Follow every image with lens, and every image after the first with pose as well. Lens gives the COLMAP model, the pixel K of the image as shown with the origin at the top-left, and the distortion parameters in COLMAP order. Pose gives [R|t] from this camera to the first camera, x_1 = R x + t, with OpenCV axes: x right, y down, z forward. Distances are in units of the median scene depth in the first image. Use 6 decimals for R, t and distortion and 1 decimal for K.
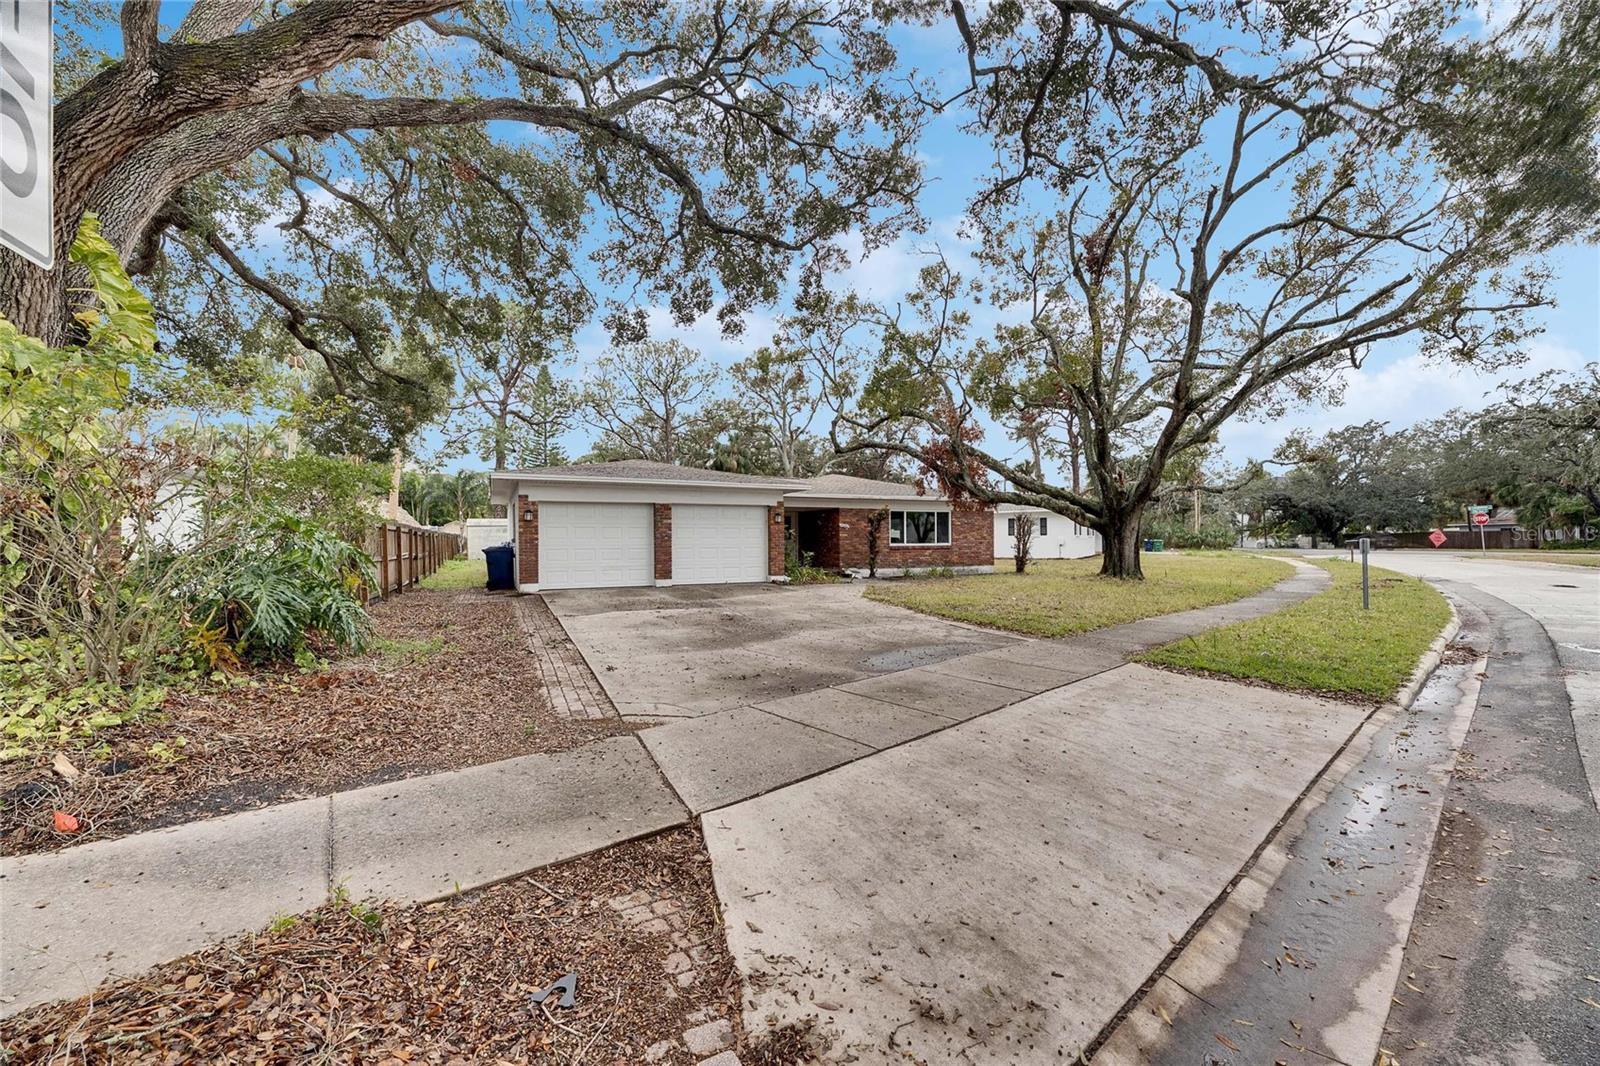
lens RADIAL K [[662.4, 0, 800.0], [0, 662.4, 533.0], [0, 0, 1]] dist [0.030258, 0.000092]
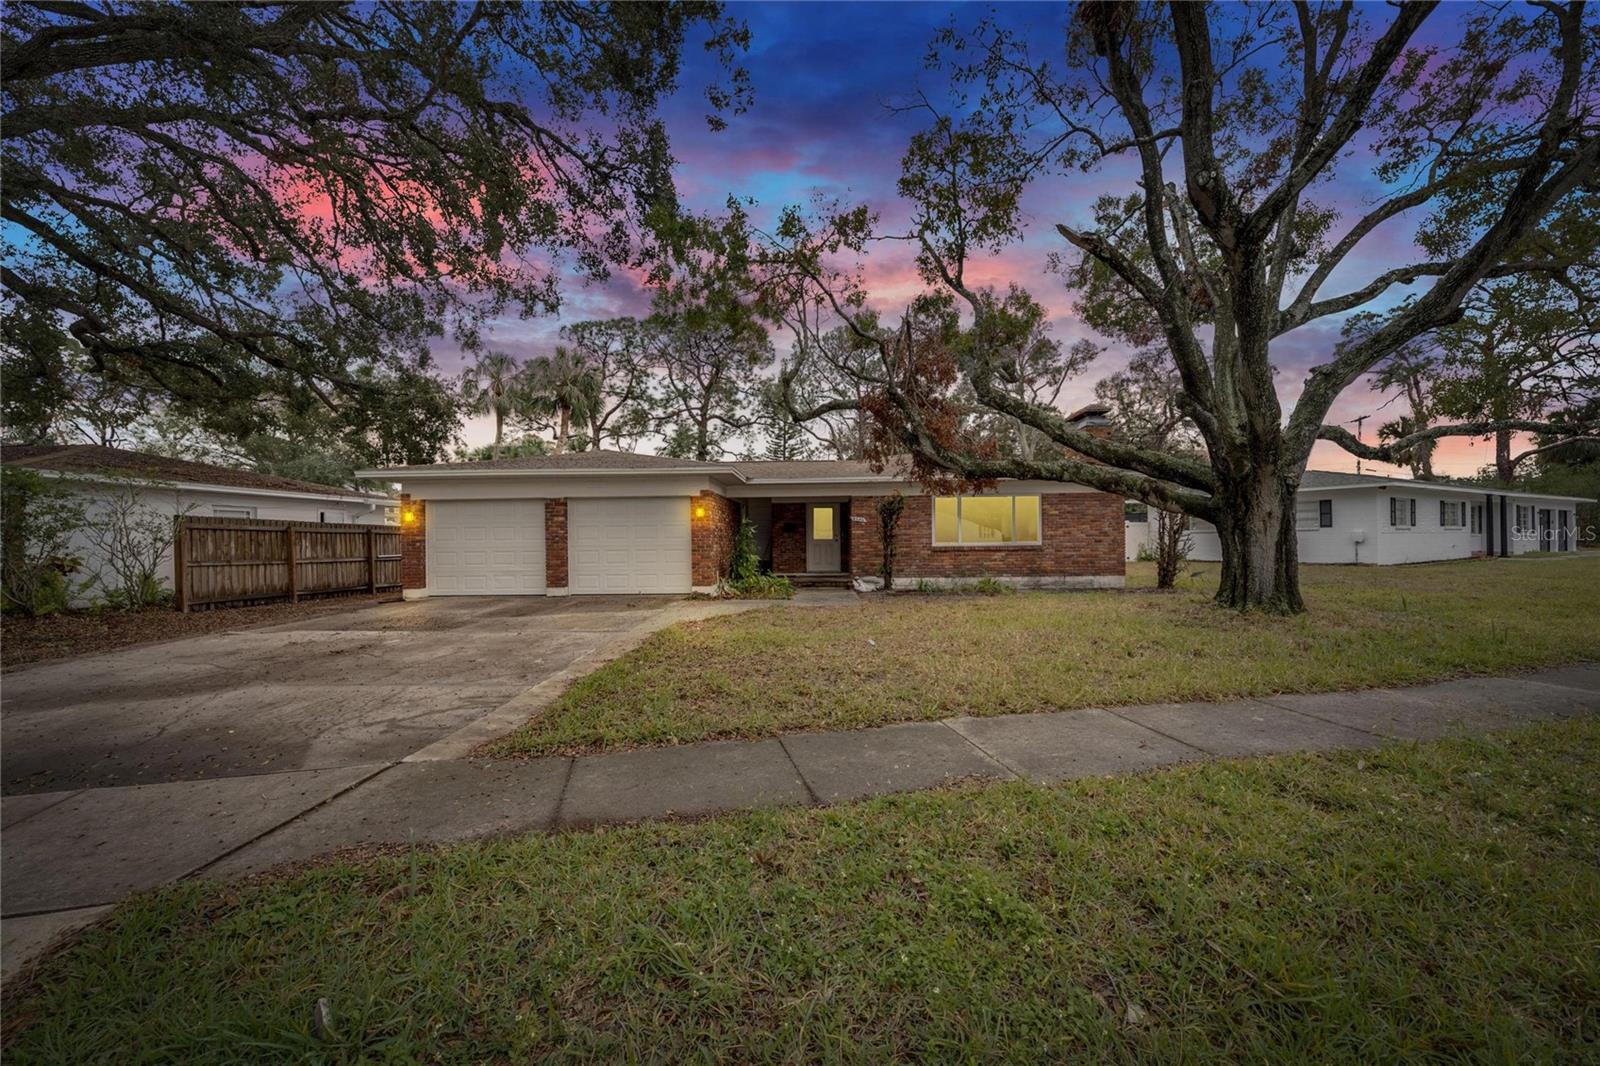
lens RADIAL K [[662.4, 0, 800.0], [0, 662.4, 533.0], [0, 0, 1]] dist [0.030258, 0.000092]
pose [[0.887155, -0.010302, -0.461356, 0.397931], [0.012669, 0.999918, 0.002034, 0.001724], [0.461297, -0.007649, 0.887213, 0.339515]]
